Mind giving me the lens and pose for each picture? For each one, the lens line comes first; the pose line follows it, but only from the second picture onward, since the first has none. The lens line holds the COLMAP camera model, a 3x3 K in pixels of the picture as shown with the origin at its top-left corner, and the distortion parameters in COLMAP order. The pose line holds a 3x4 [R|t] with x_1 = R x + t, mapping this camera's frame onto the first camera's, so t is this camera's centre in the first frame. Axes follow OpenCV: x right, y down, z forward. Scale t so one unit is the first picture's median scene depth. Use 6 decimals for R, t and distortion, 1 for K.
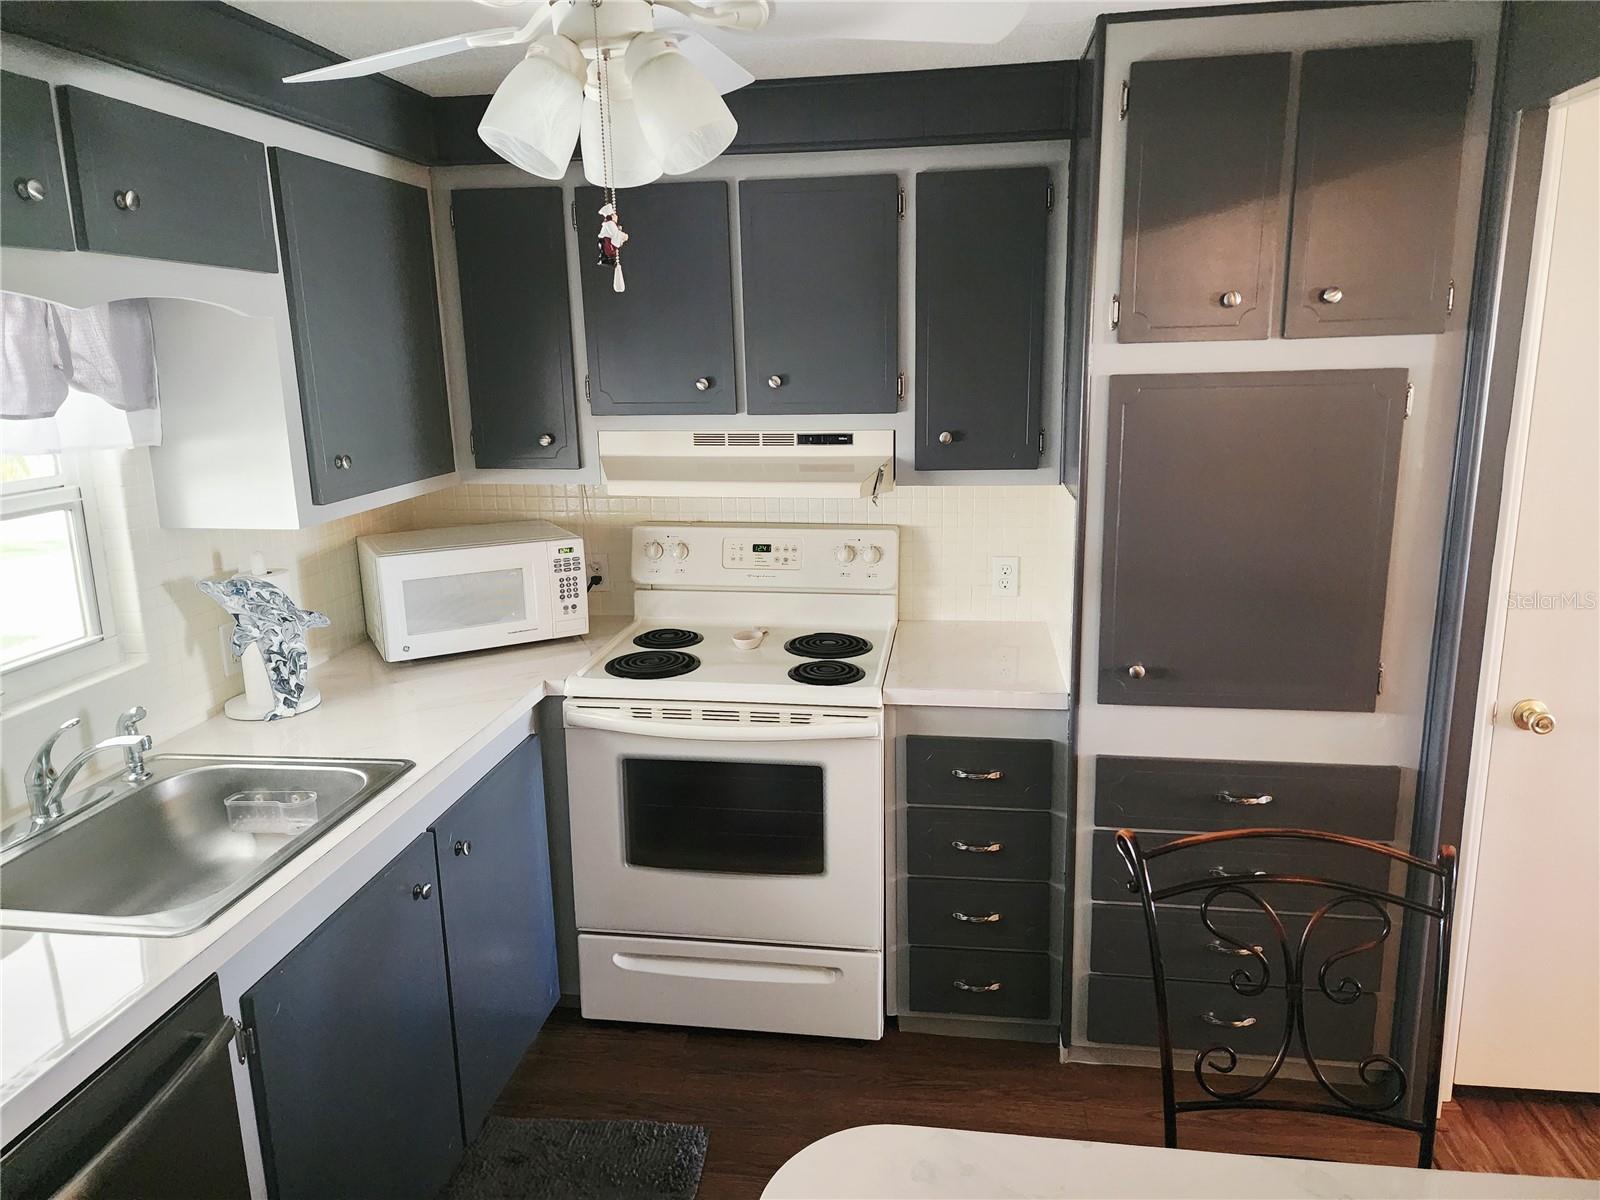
lens RADIAL K [[1064.8, 0, 802.3], [0, 1064.8, 582.2], [0, 0, 1]] dist [0.072168, -0.034996]
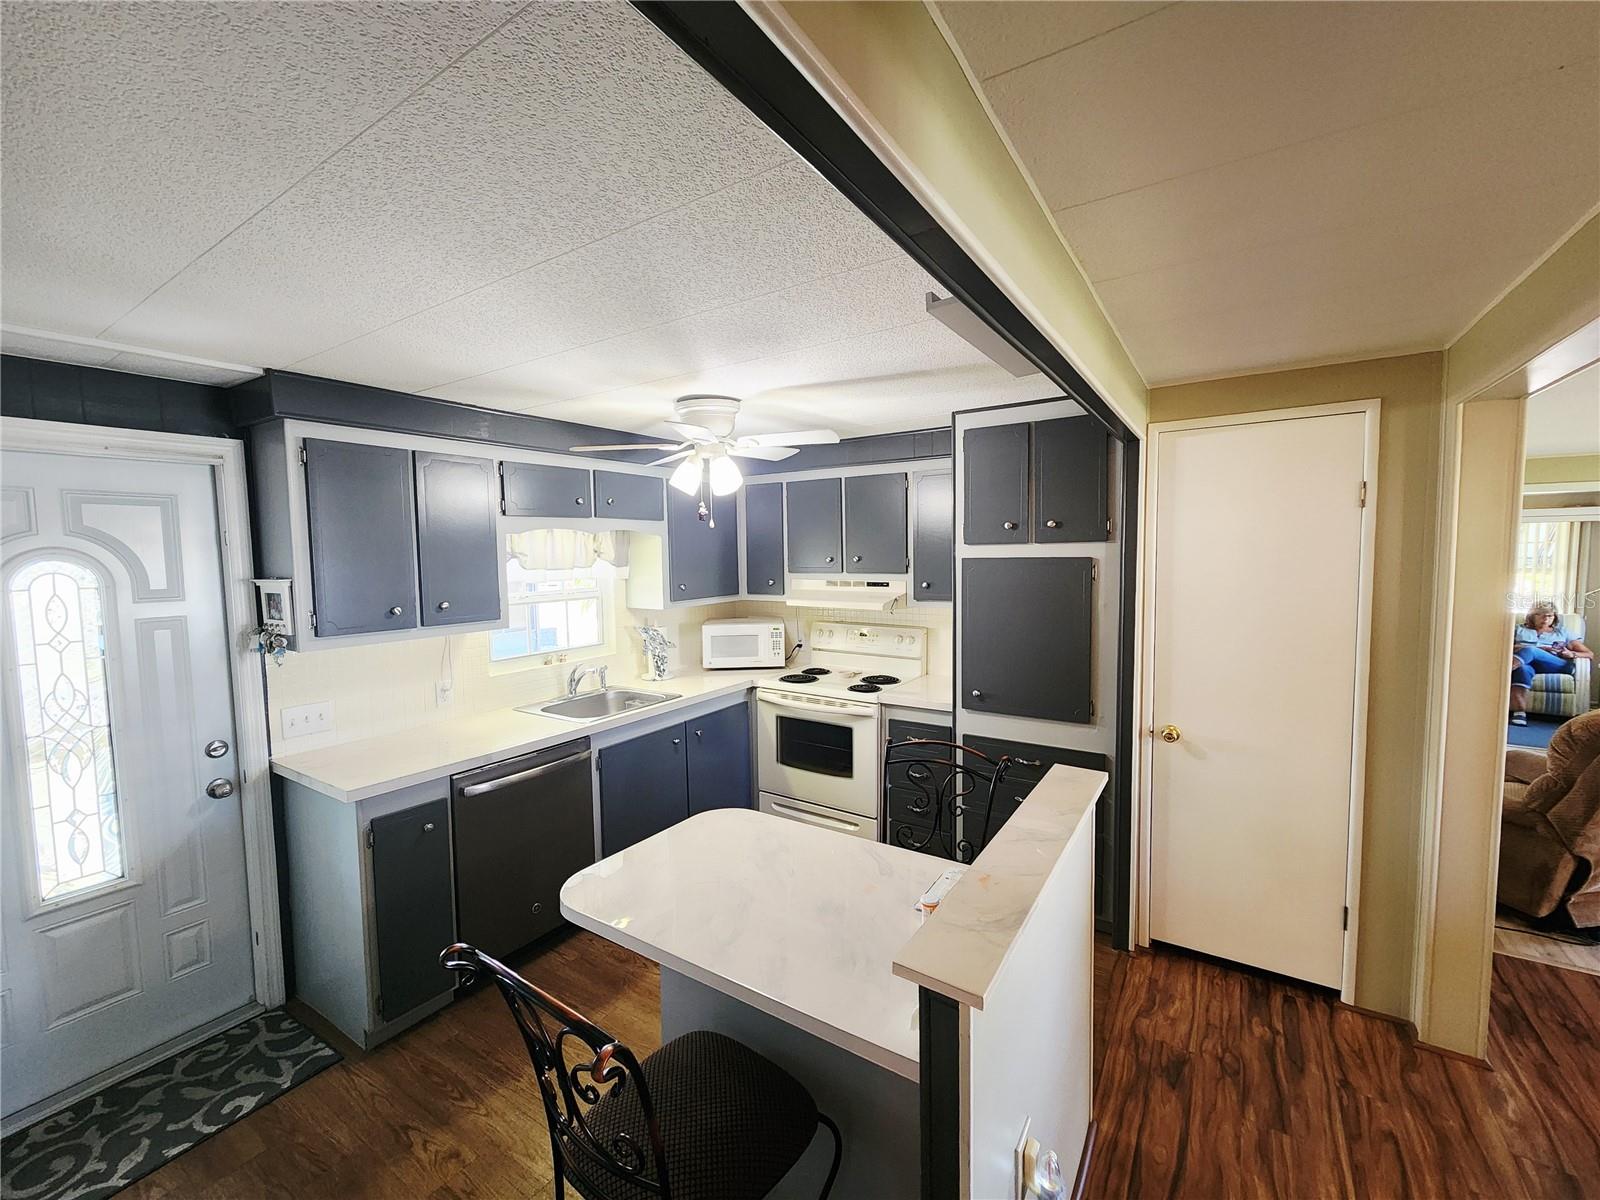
lens RADIAL K [[658.9, 0, 799.1], [0, 658.9, 604.4], [0, 0, 1]] dist [-0.002519, 0.002187]
pose [[0.902234, 0.042382, -0.429158, 0.502348], [-0.094833, 0.990298, -0.101573, 0.067062], [0.420690, 0.132341, 0.897500, -0.325557]]
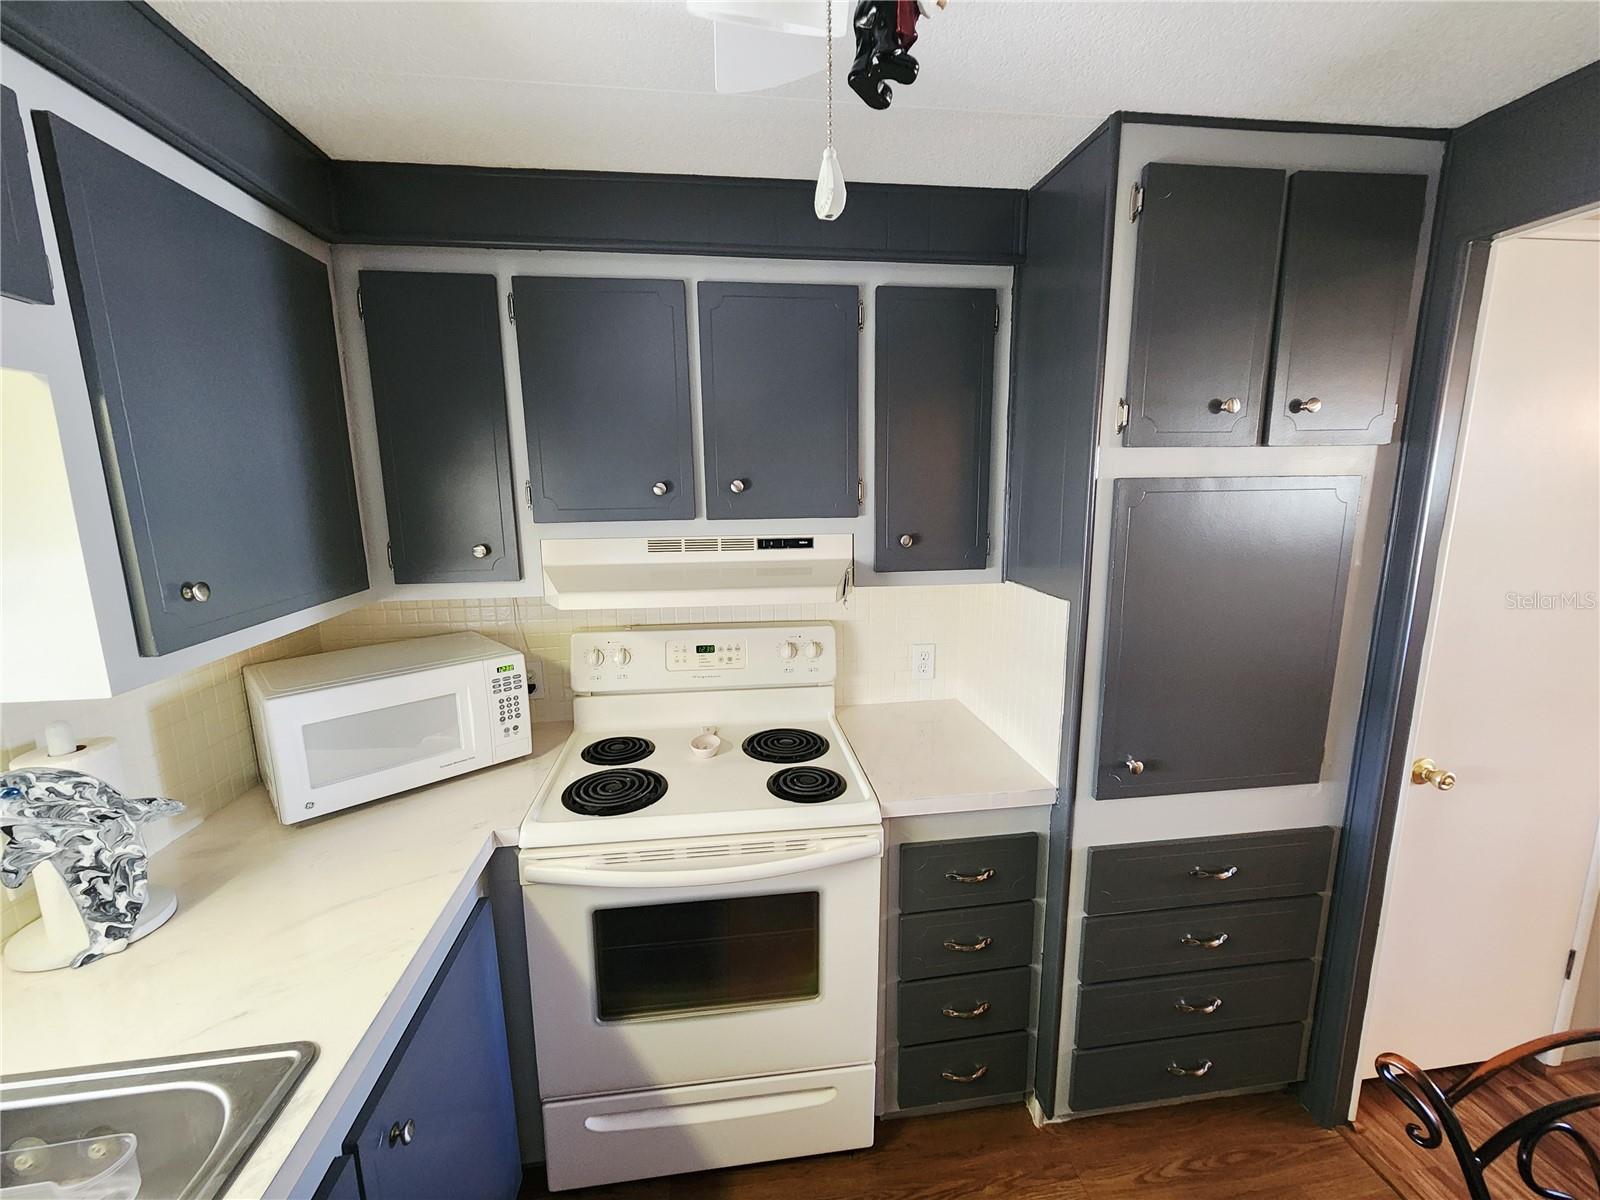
lens RADIAL K [[658.9, 0, 798.5], [0, 658.9, 598.1], [0, 0, 1]] dist [-0.002519, 0.002187]
pose [[0.962741, -0.038941, 0.267608, -0.144611], [0.050055, 0.998139, -0.034832, -0.065570], [-0.265754, 0.046929, 0.962898, 0.433384]]
